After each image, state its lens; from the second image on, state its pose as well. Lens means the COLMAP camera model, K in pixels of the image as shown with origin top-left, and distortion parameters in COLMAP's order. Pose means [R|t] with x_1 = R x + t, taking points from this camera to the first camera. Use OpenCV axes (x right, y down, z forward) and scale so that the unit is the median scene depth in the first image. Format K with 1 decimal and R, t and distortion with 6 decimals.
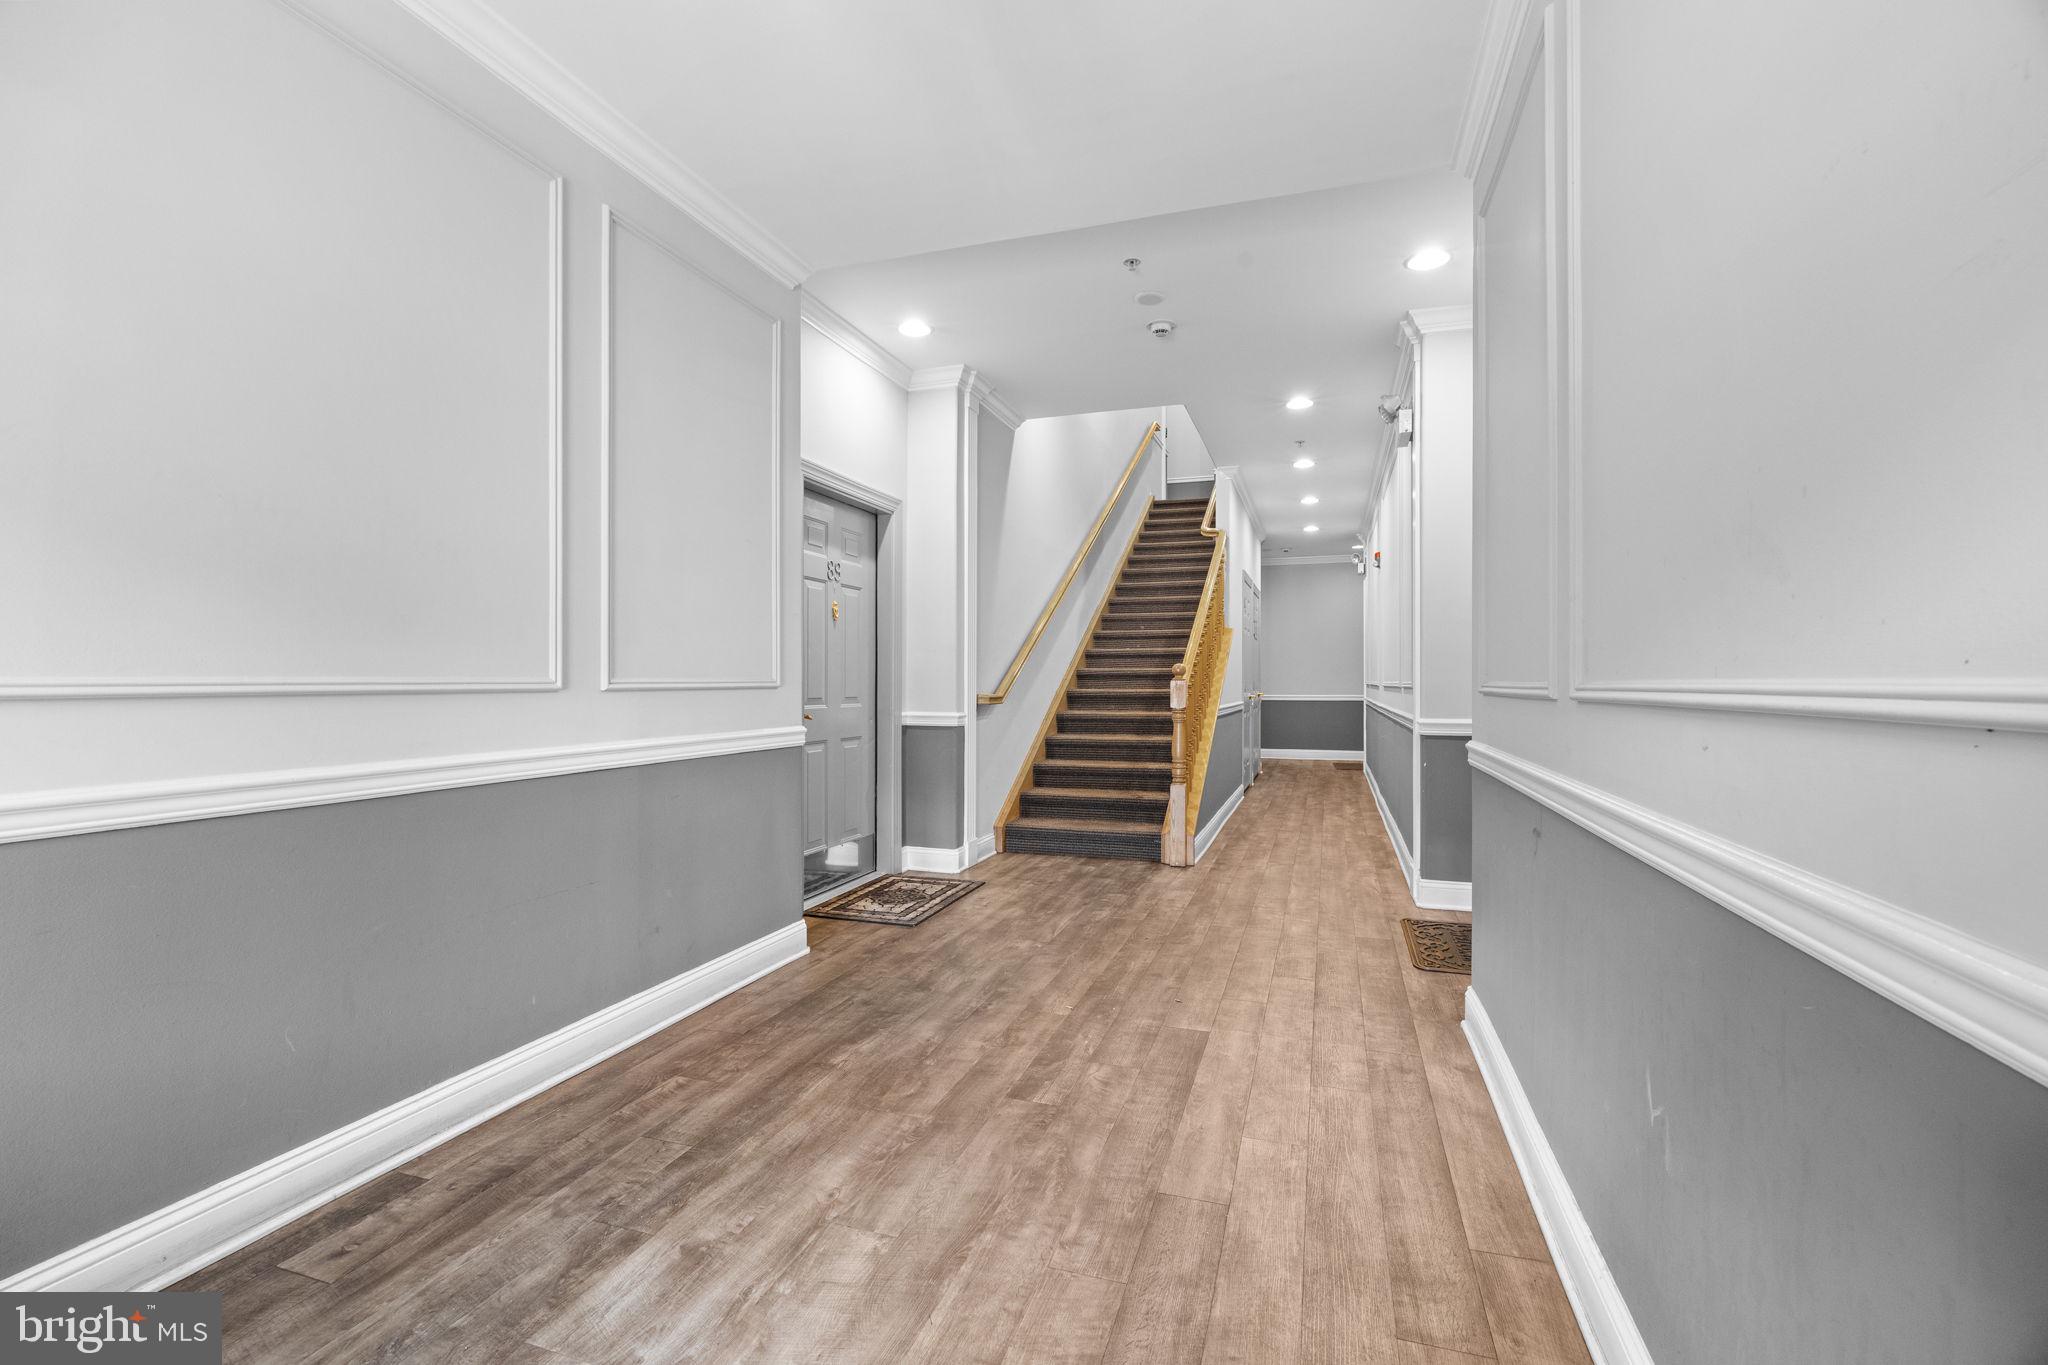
lens RADIAL K [[905.8, 0, 1019.1], [0, 905.8, 690.0], [0, 0, 1]] dist [-0.009442, -0.000572]
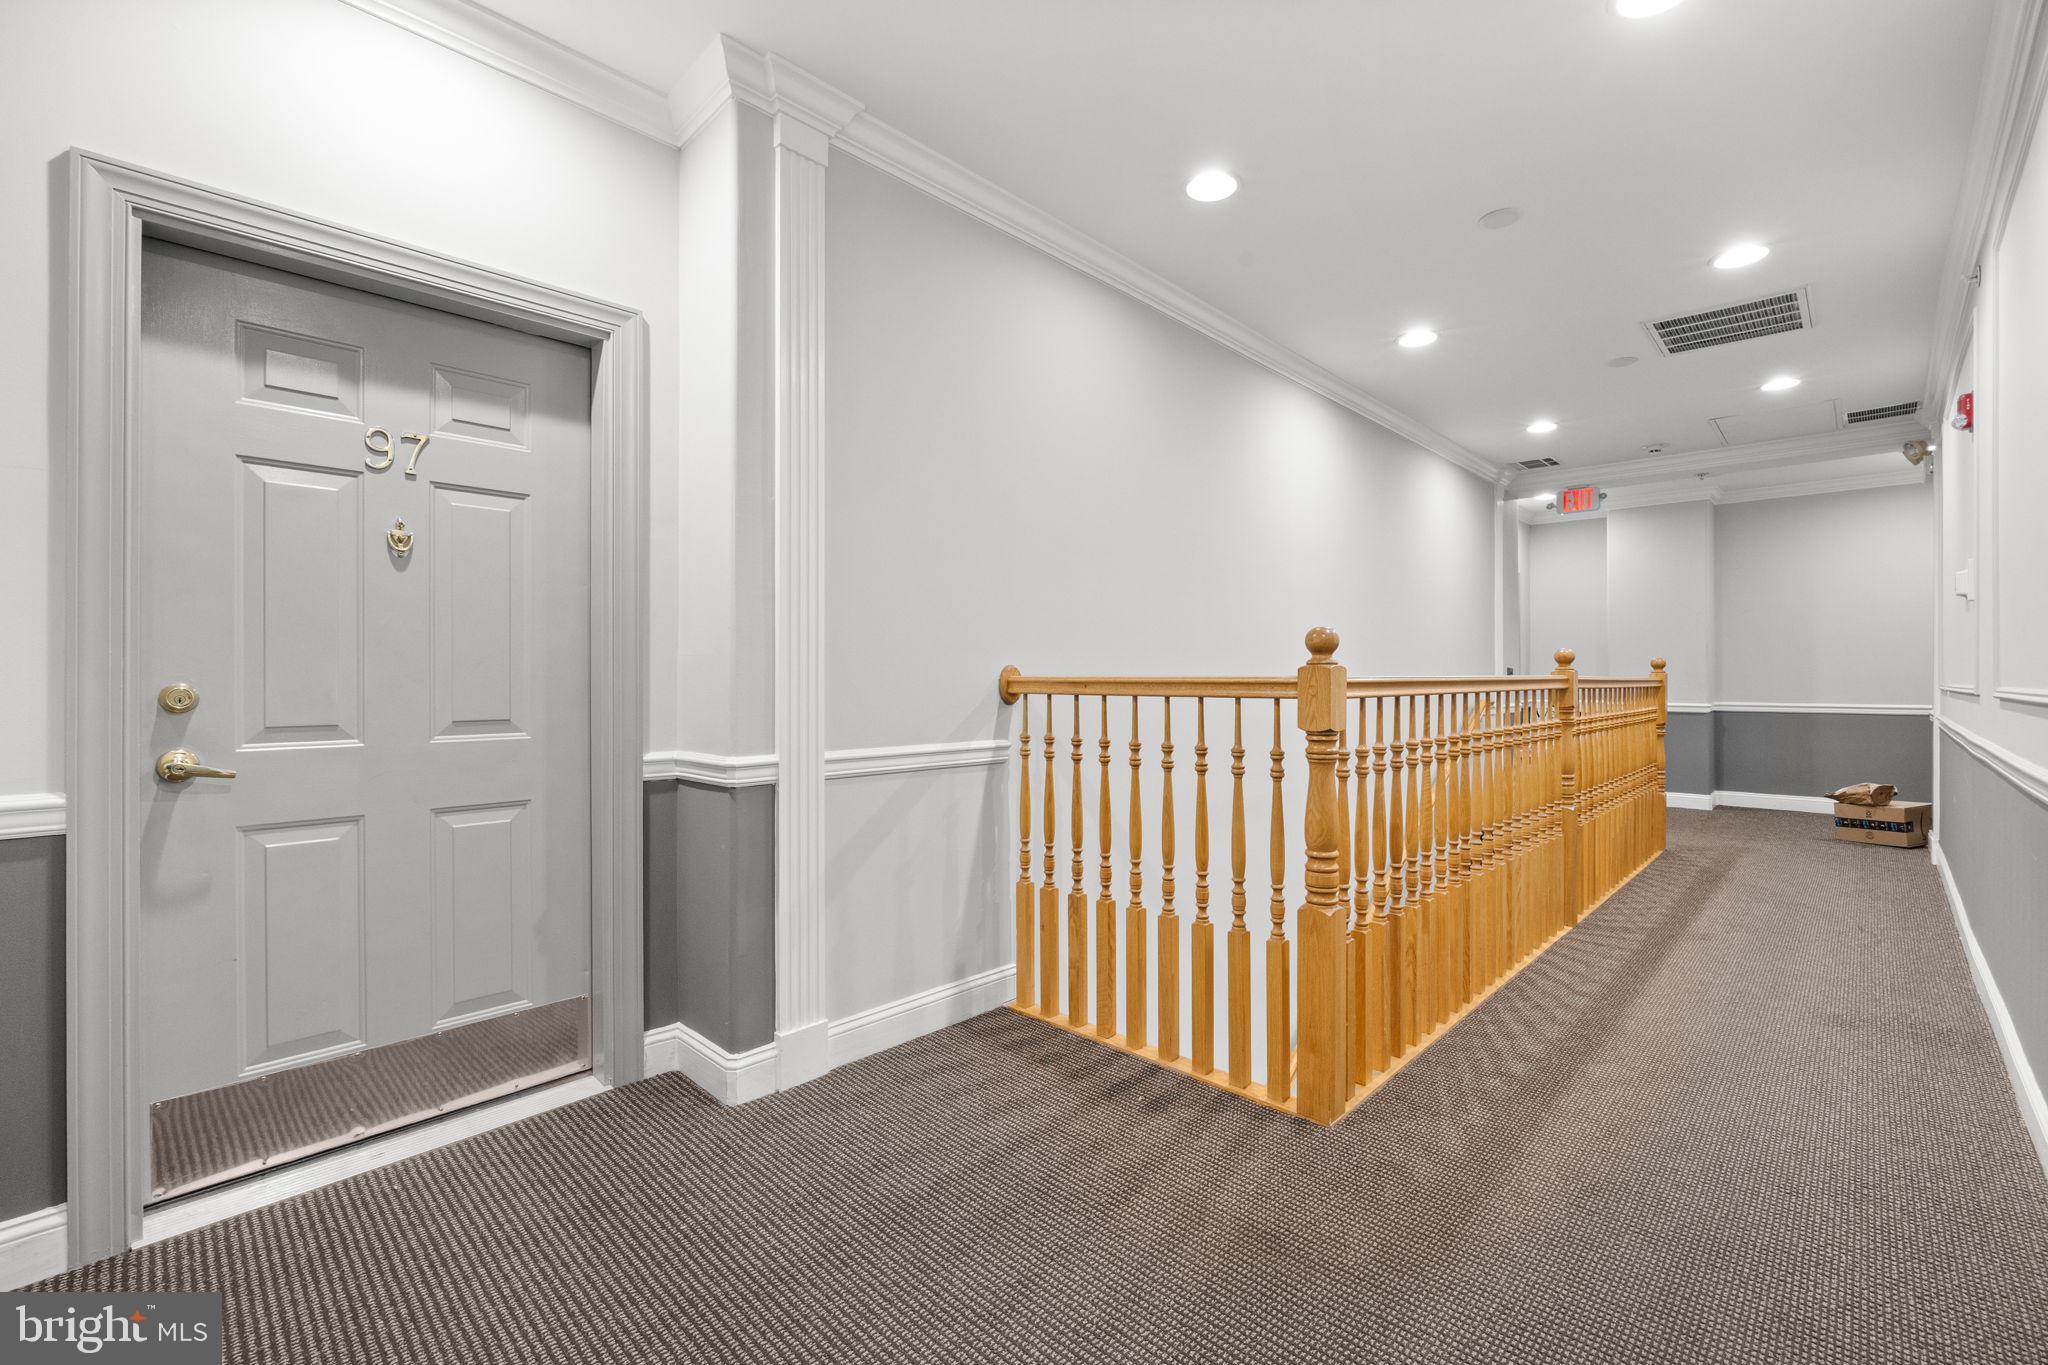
lens RADIAL K [[883.7, 0, 1024.0], [0, 883.7, 682.5], [0, 0, 1]] dist [-0.034104, -0.000224]
pose [[0.897820, -0.001370, -0.440360, 0.260753], [-0.000771, 0.999989, -0.004682, -0.009889], [0.440361, 0.004543, 0.897809, 0.682808]]
